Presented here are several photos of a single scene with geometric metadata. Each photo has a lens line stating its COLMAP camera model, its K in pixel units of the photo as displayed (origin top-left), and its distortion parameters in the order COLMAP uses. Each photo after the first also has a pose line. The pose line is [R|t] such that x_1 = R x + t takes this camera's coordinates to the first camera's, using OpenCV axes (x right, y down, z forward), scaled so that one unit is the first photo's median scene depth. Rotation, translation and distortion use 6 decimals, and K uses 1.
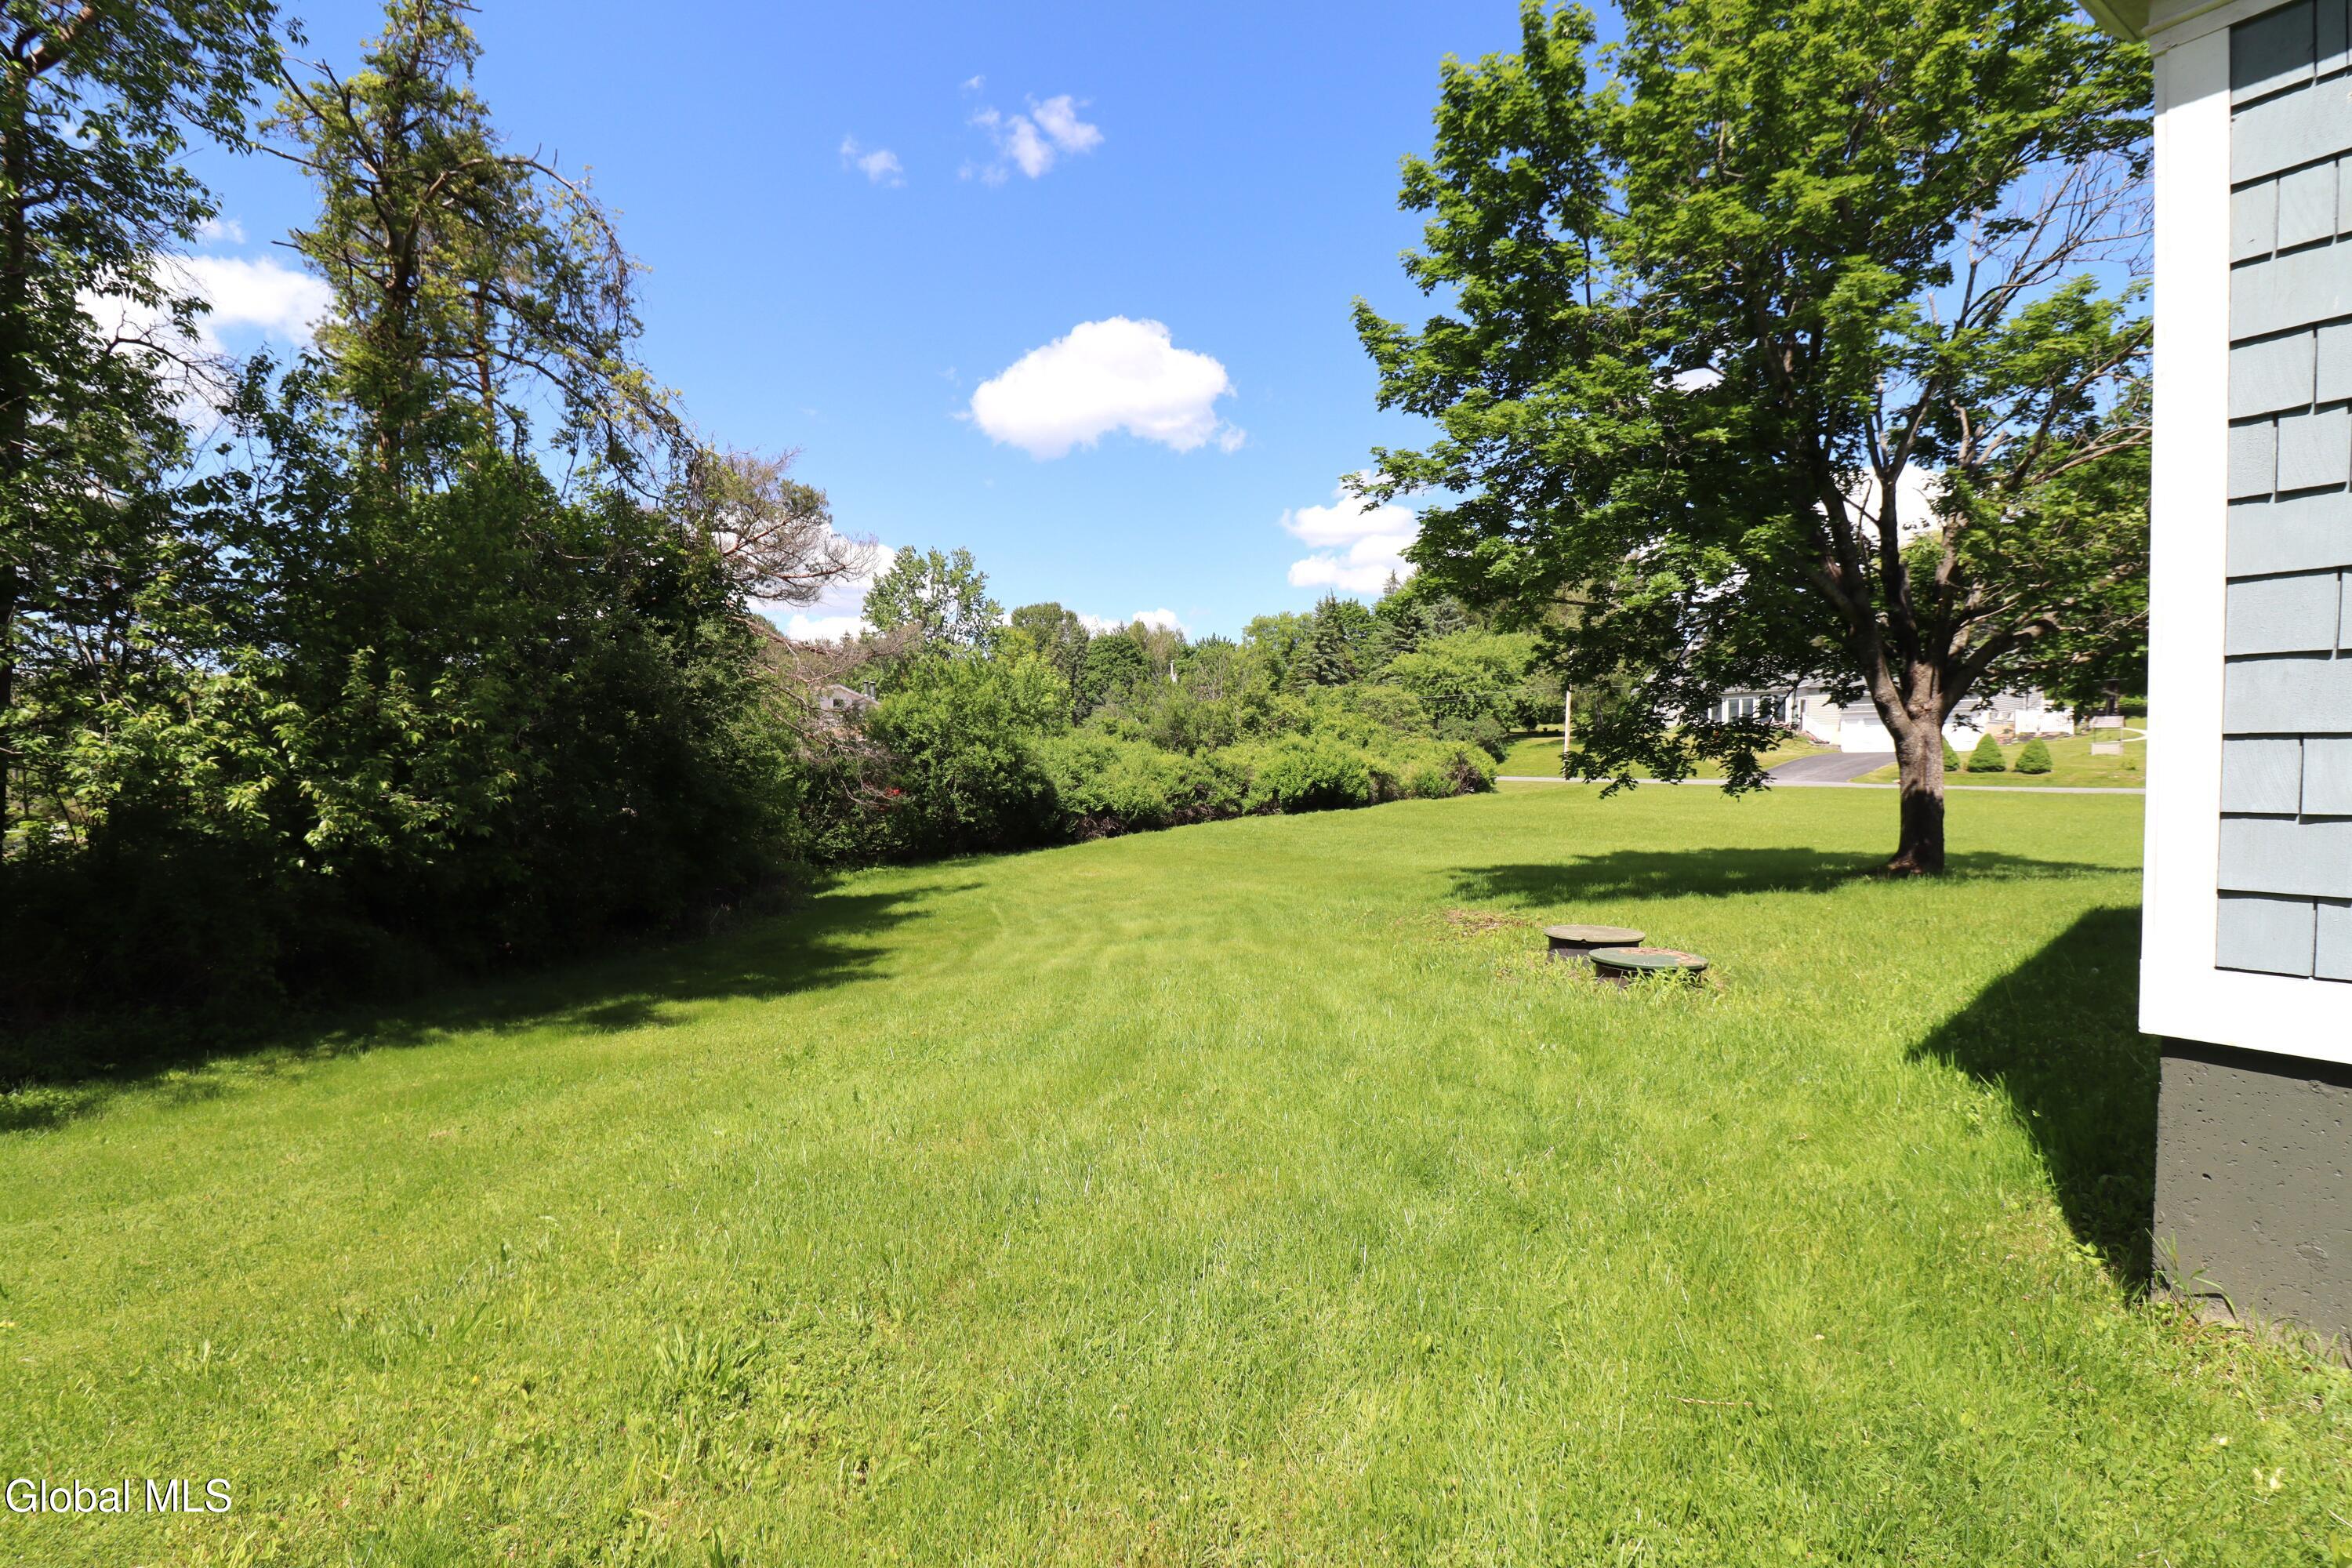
lens RADIAL K [[1074.1, 0, 1176.0], [0, 1074.1, 784.0], [0, 0, 1]] dist [-0.011259, 0.000003]
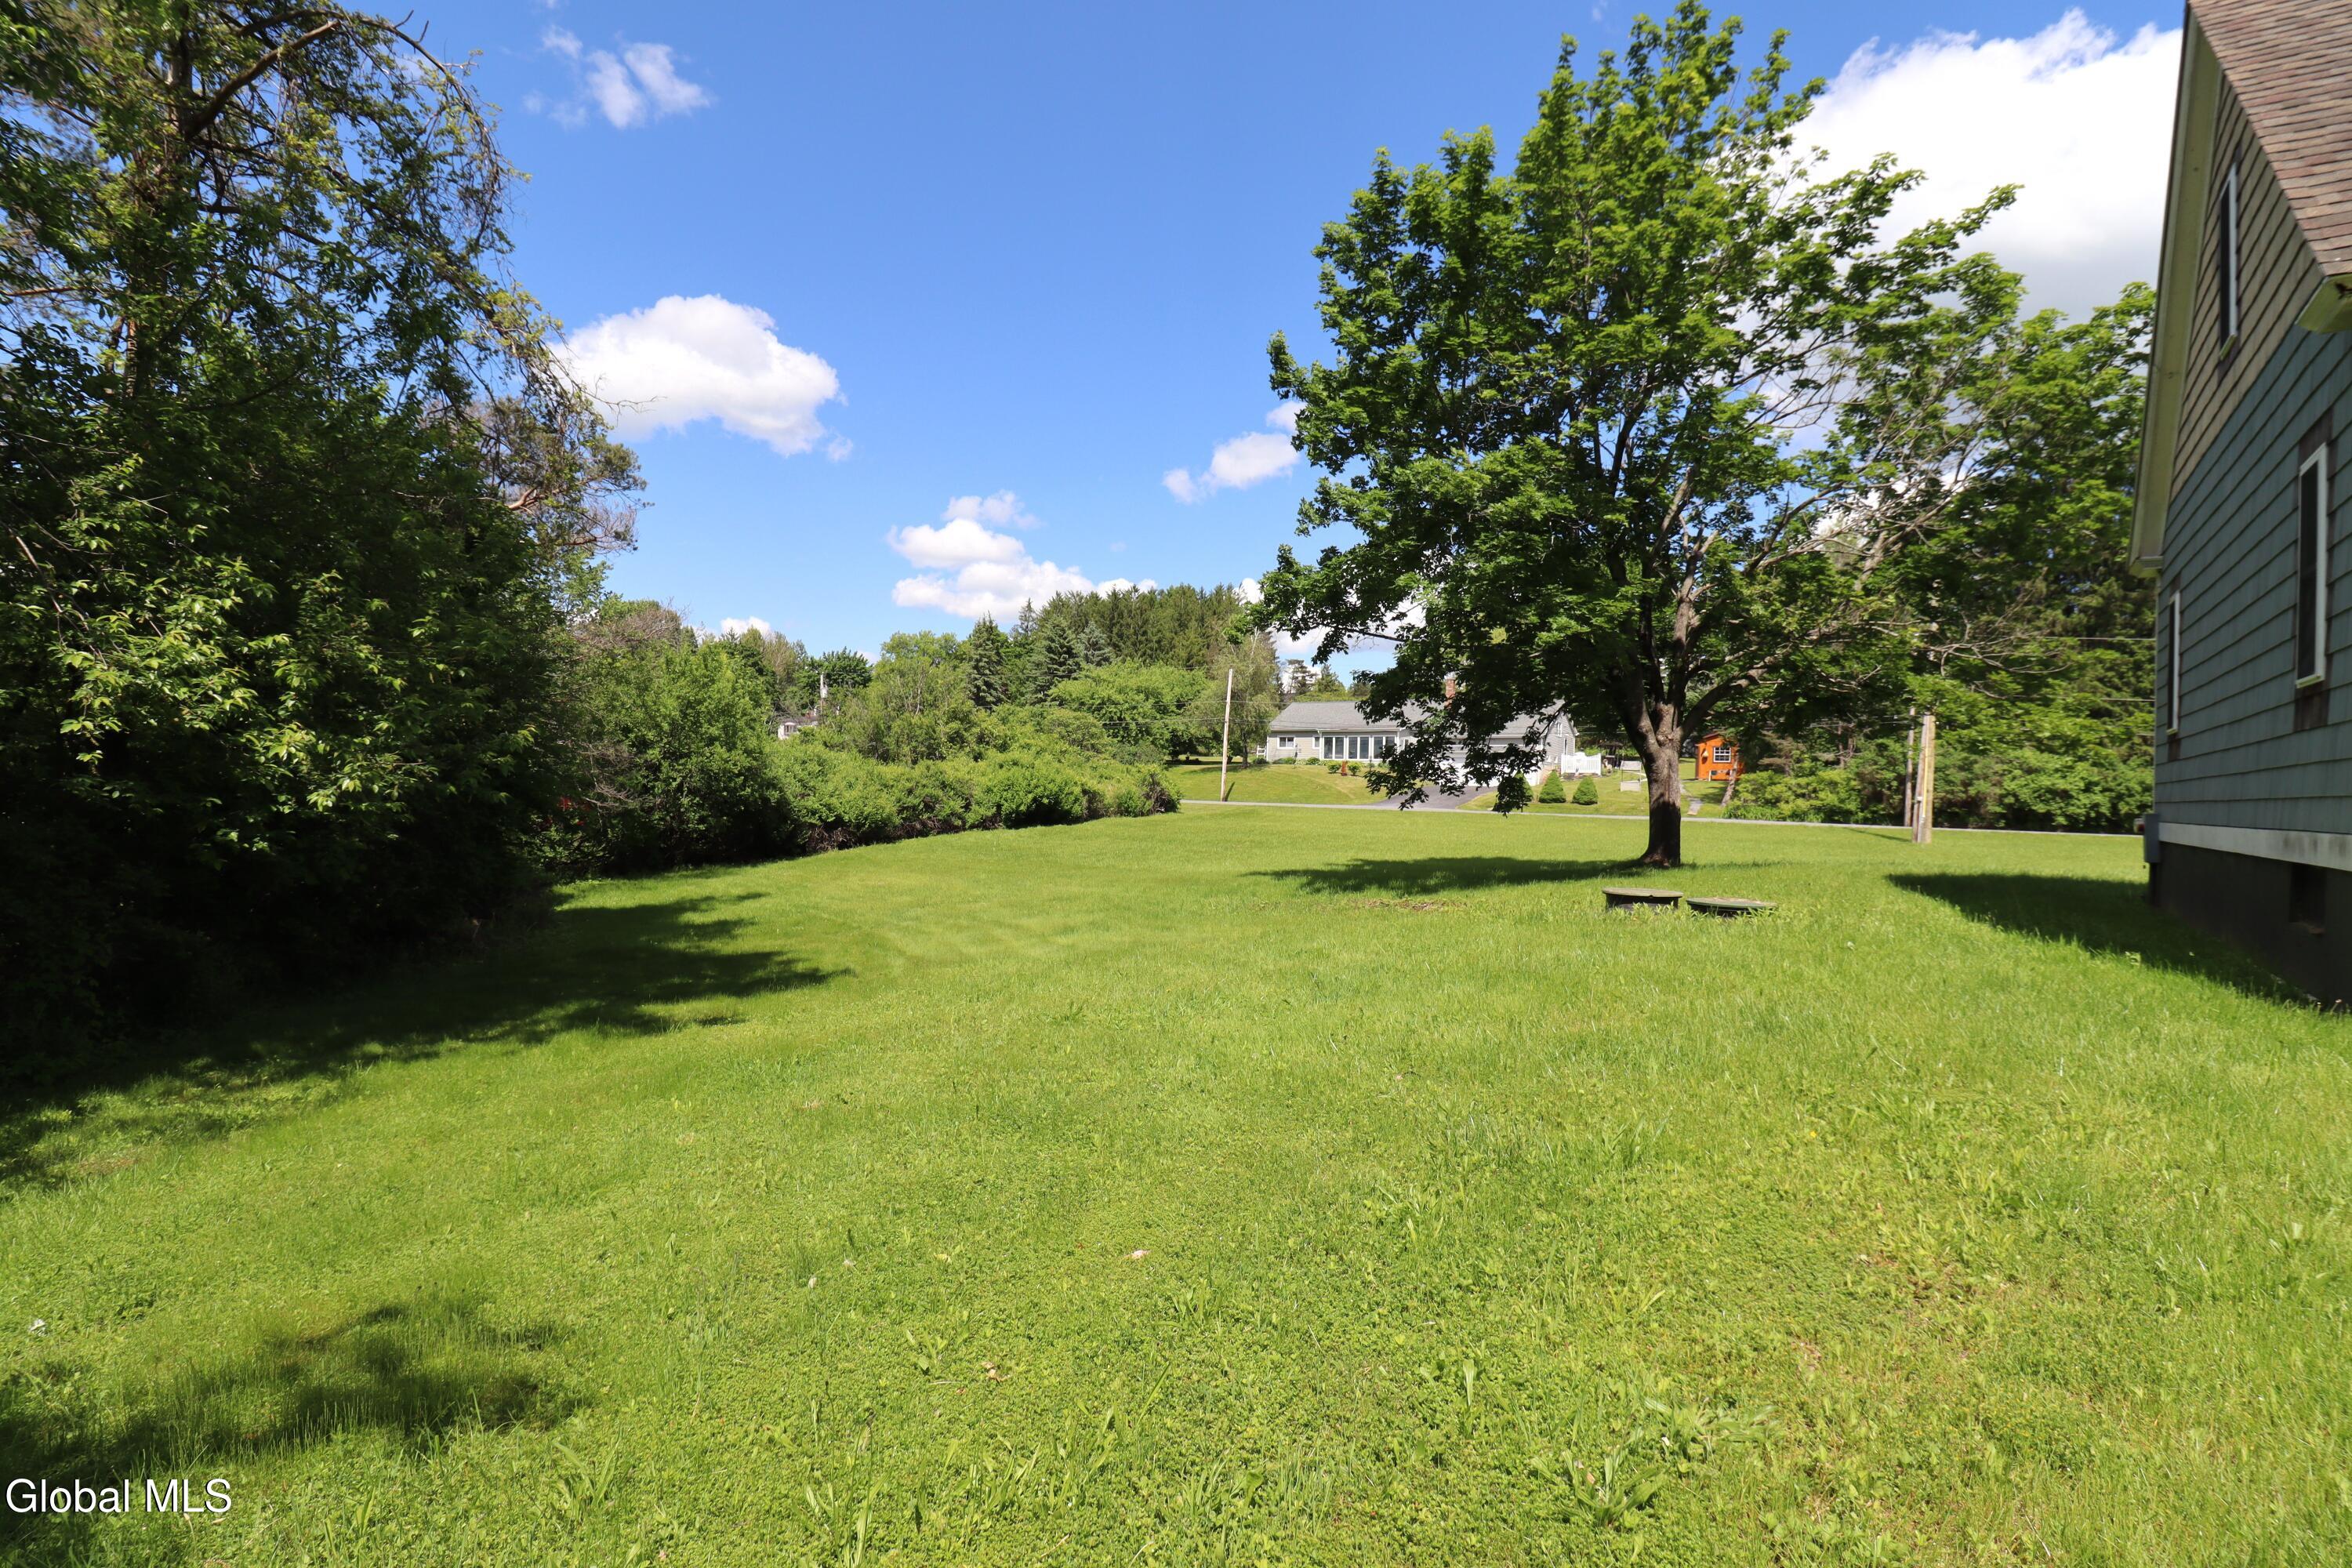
lens RADIAL K [[1085.4, 0, 1165.7], [0, 1085.4, 790.7], [0, 0, 1]] dist [0.001932, -0.014294]
pose [[0.928374, 0.025255, 0.370788, -0.131662], [-0.017808, 0.999565, -0.023495, 0.012890], [-0.371220, 0.015209, 0.928420, -0.004660]]
